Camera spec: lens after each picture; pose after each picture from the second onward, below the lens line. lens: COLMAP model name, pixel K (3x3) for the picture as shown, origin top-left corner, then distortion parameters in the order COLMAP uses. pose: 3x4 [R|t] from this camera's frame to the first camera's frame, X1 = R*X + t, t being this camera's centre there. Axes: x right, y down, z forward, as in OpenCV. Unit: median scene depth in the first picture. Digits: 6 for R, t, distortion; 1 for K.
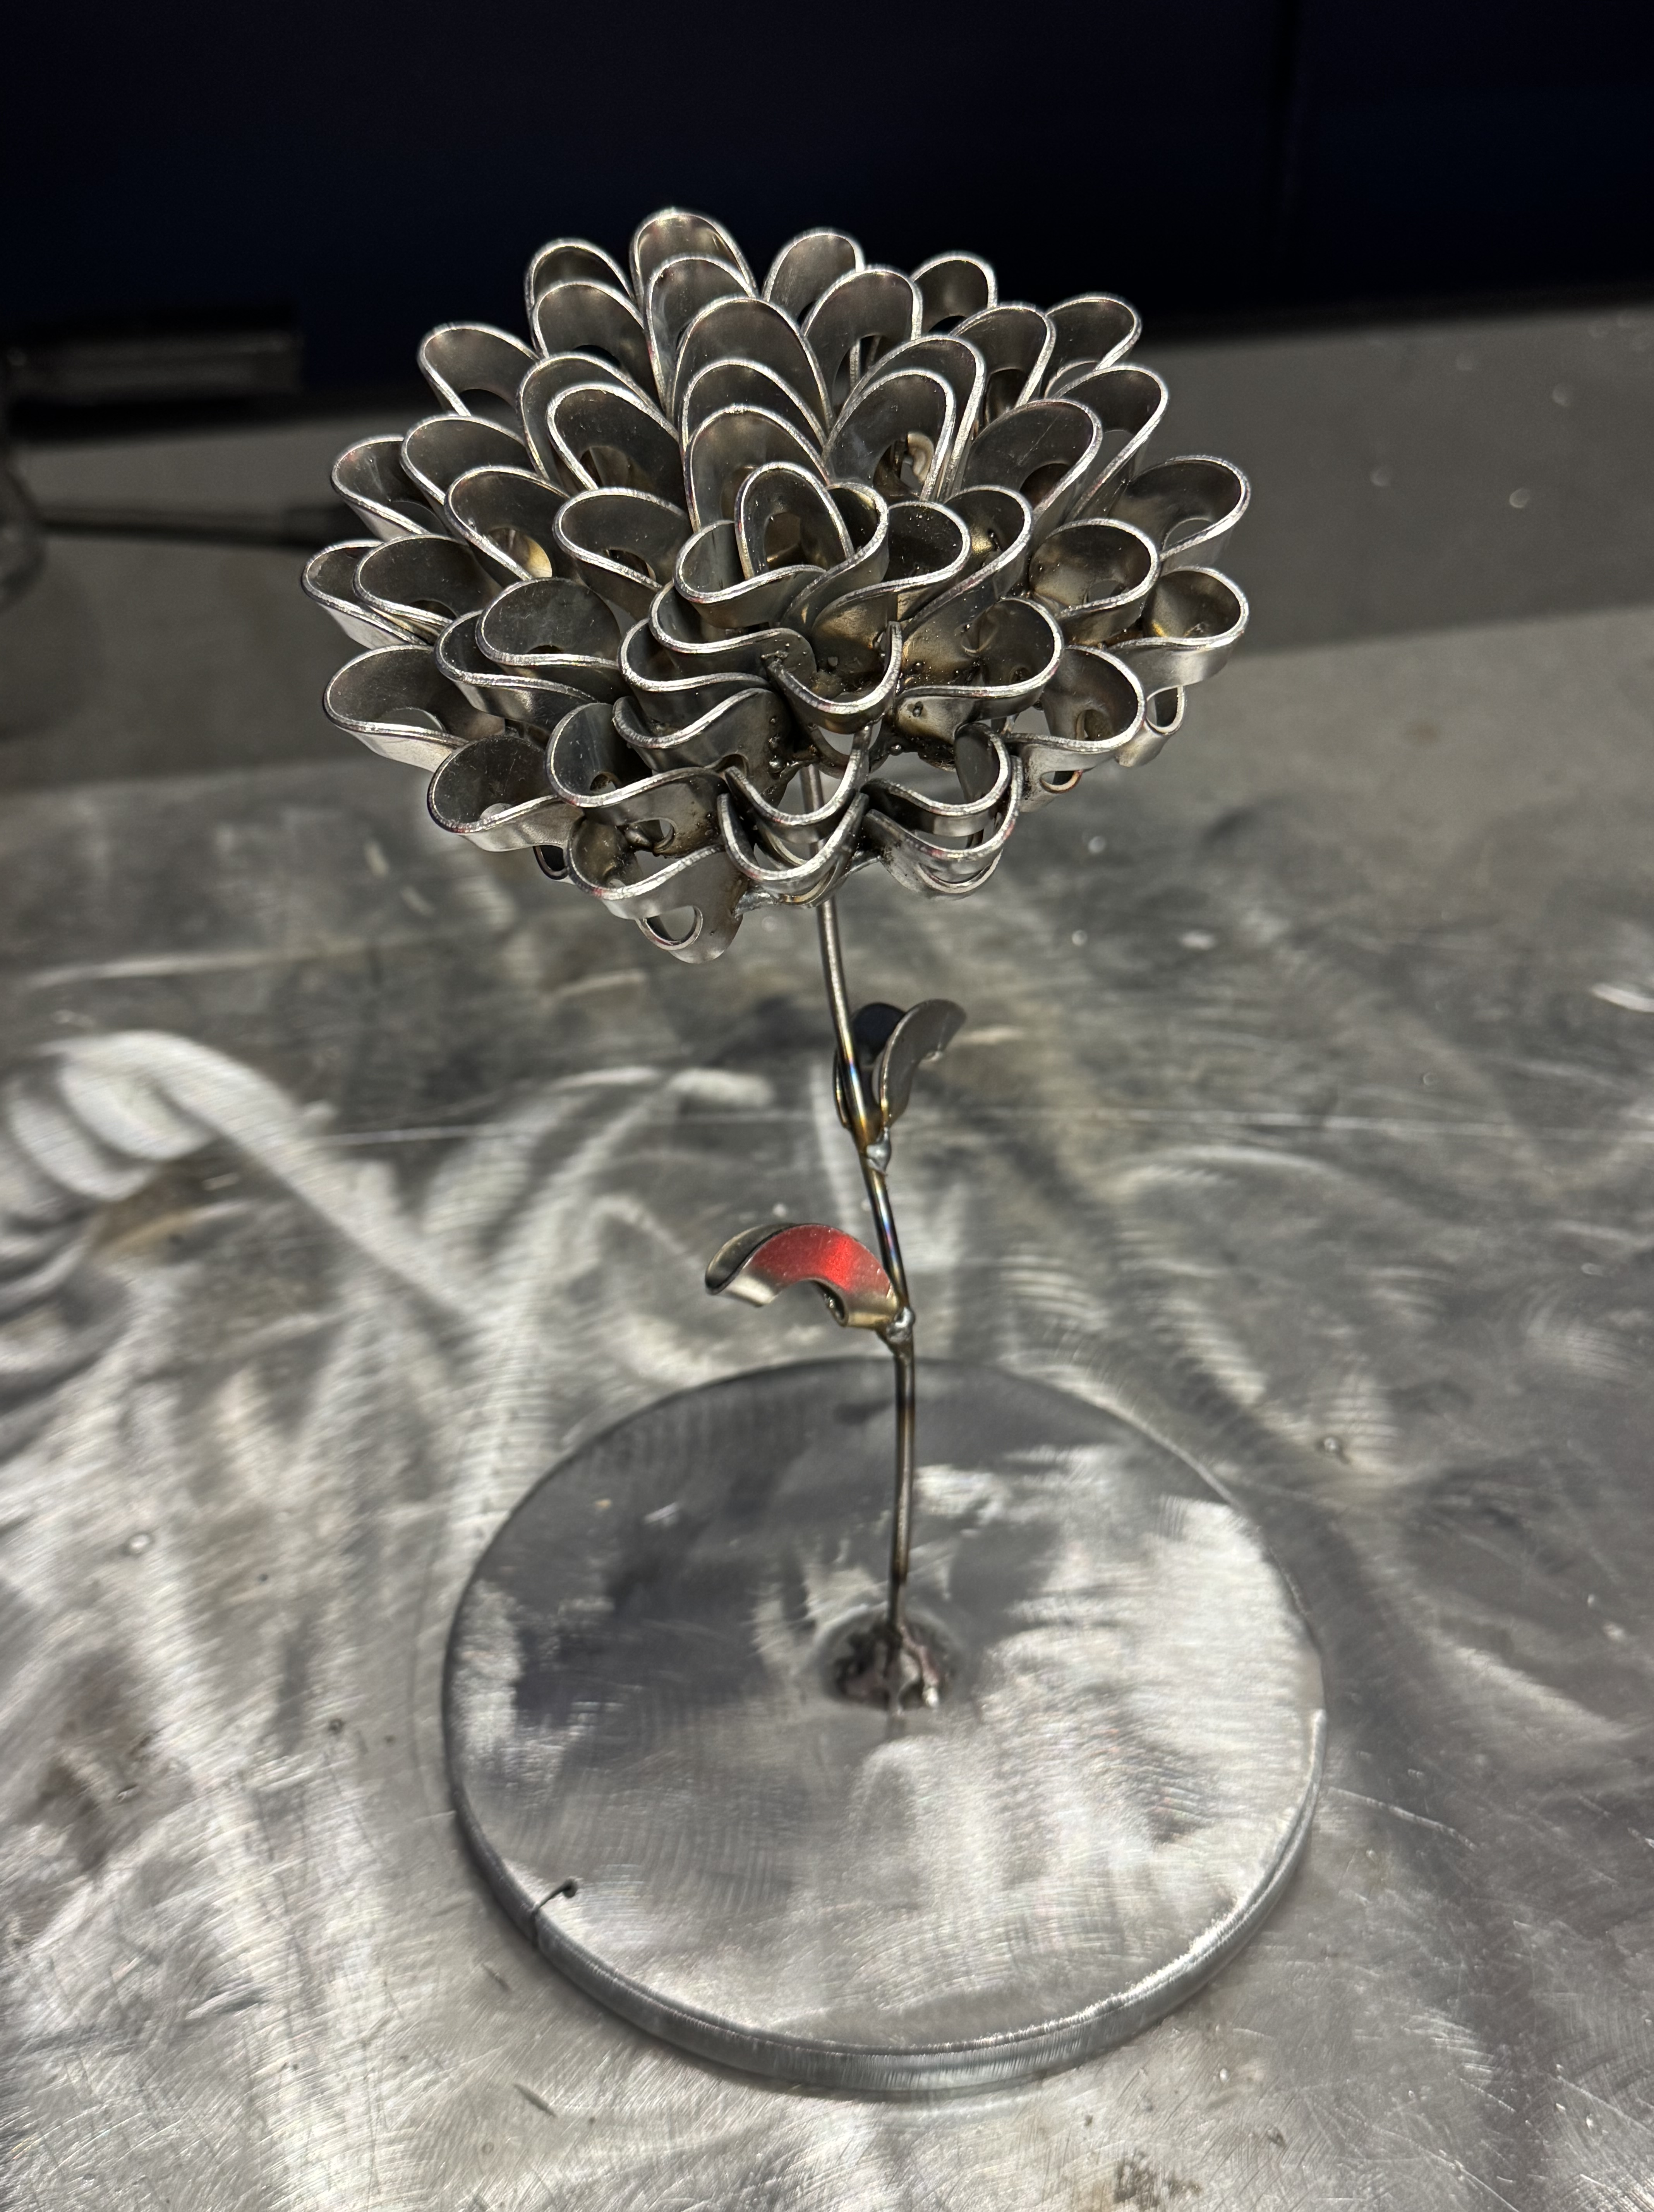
lens RADIAL K [[2249.3, 0, 847.6], [0, 2249.3, 1091.5], [0, 0, 1]] dist [0.027086, 0.000000]
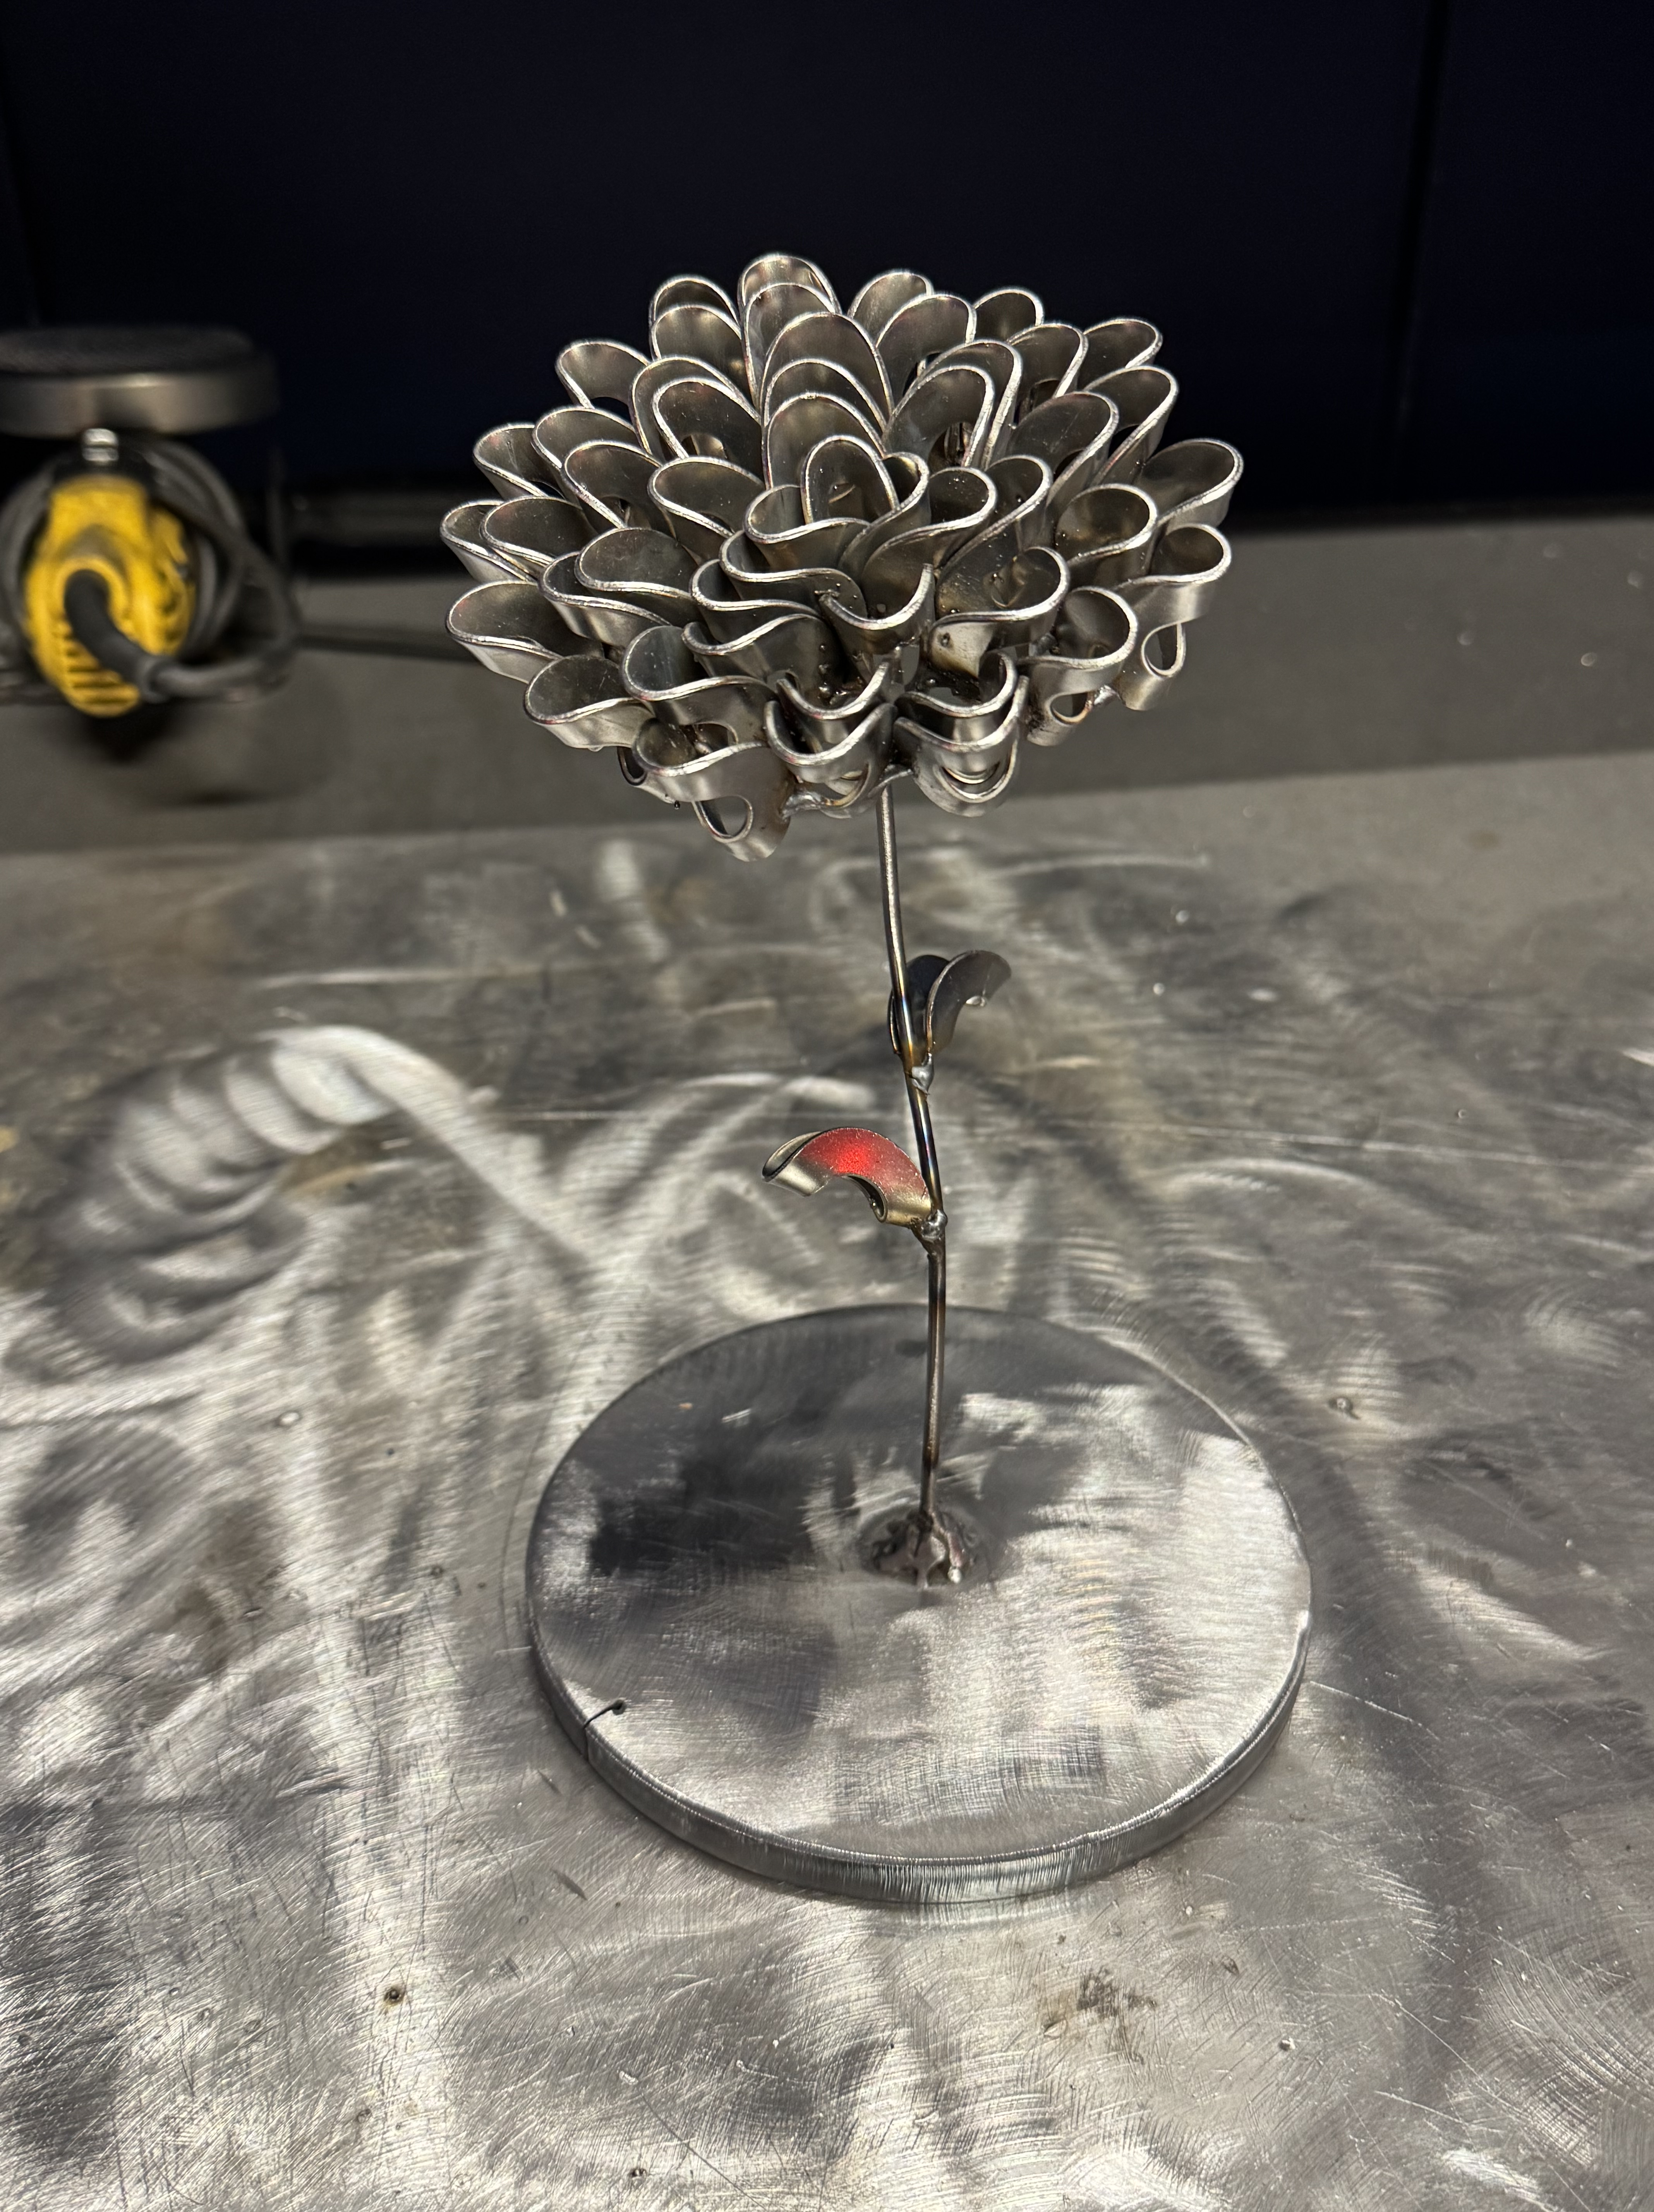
lens RADIAL K [[1981.4, 0, 866.6], [0, 1981.4, 1090.8], [0, 0, 1]] dist [0.023094, 0.060173]
pose [[0.995994, 0.046122, -0.076607, 0.055912], [-0.051405, 0.996326, -0.068491, 0.094248], [0.073166, 0.072155, 0.994706, -0.004491]]
